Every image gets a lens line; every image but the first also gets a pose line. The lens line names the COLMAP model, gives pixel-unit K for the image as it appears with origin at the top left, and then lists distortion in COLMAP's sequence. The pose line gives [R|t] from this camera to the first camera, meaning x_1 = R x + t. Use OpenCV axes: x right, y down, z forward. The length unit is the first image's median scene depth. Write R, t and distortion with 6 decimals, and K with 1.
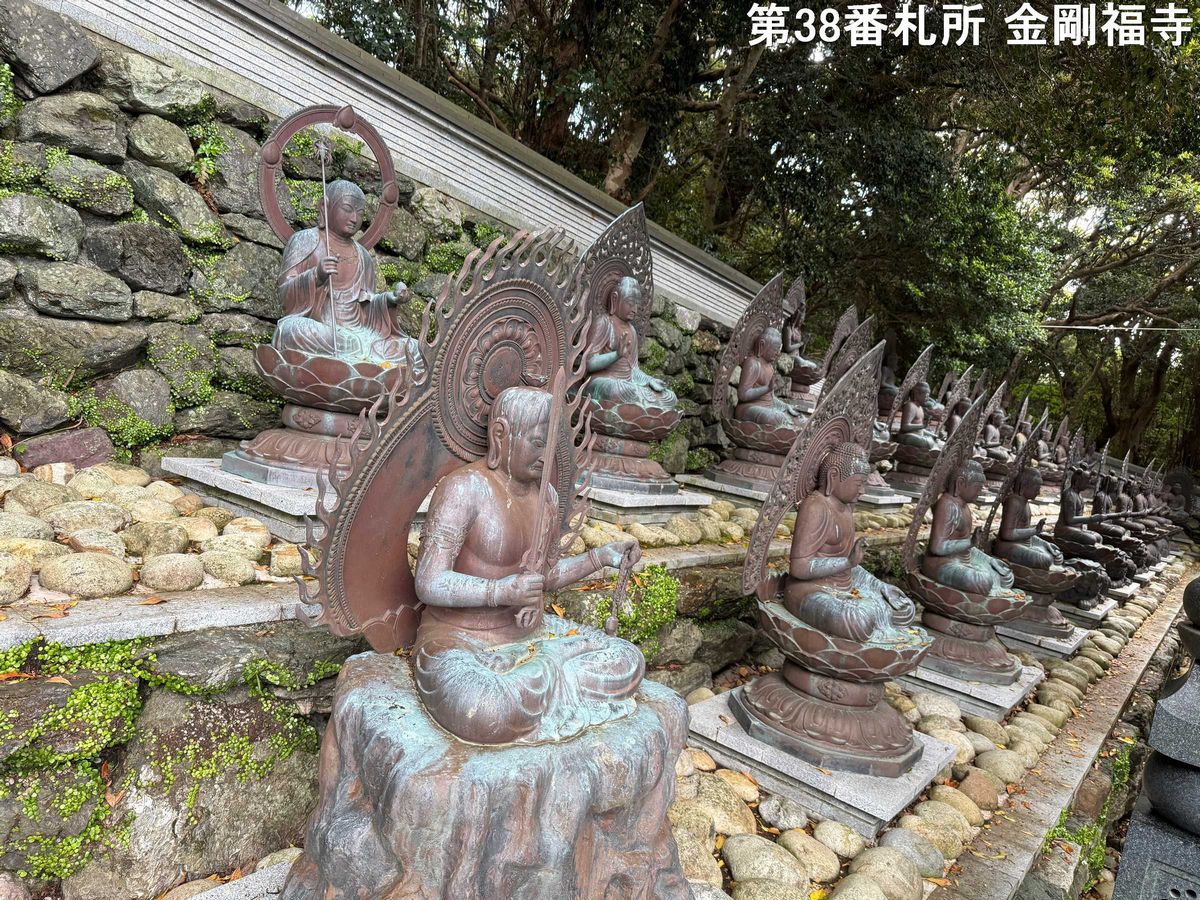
lens RADIAL K [[825.5, 0, 600.0], [0, 825.5, 450.0], [0, 0, 1]] dist [0.057727, -0.071527]
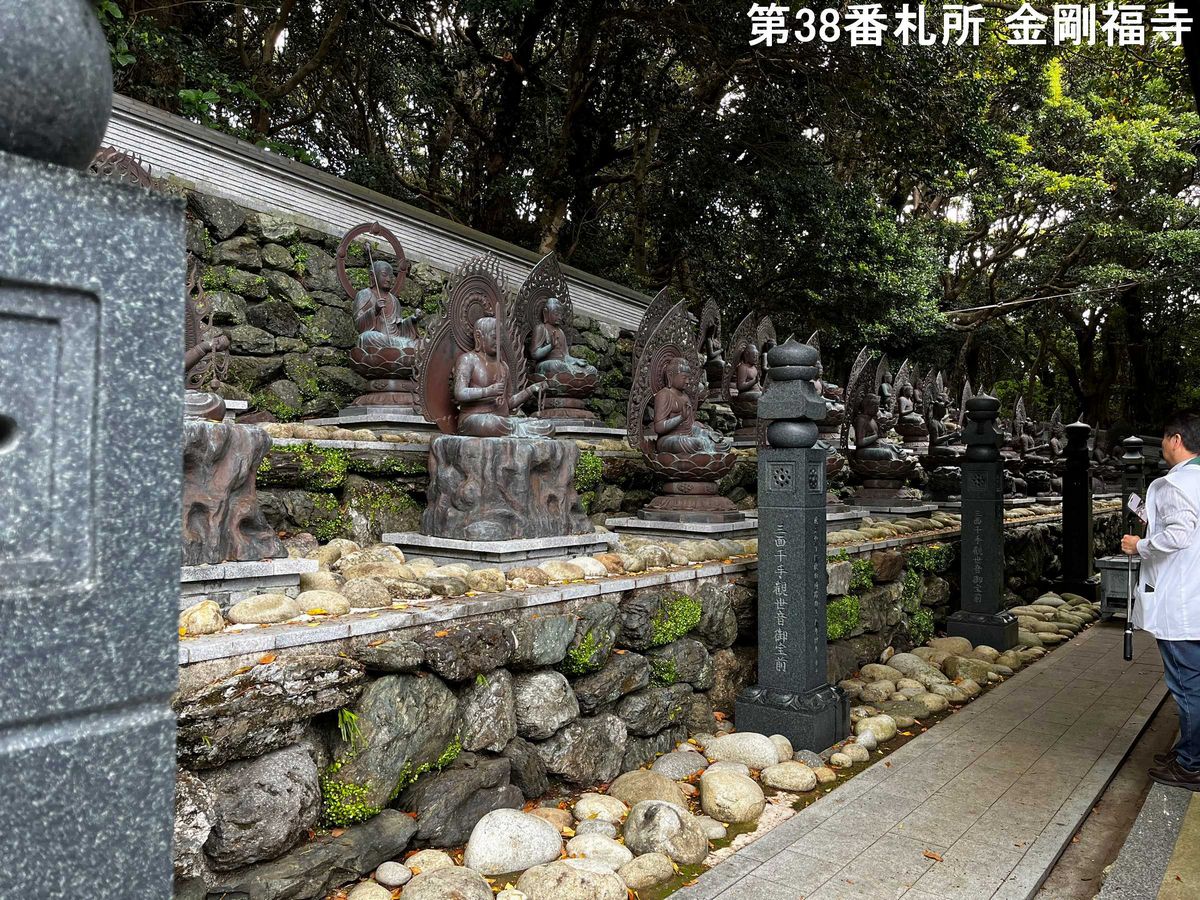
lens RADIAL K [[902.0, 0, 599.5], [0, 902.0, 456.2], [0, 0, 1]] dist [0.063531, -0.089122]
pose [[0.986677, -0.162670, 0.002654, 0.093607], [0.162147, 0.981905, -0.097834, 0.358911], [0.013309, 0.096961, 0.995199, -0.906200]]
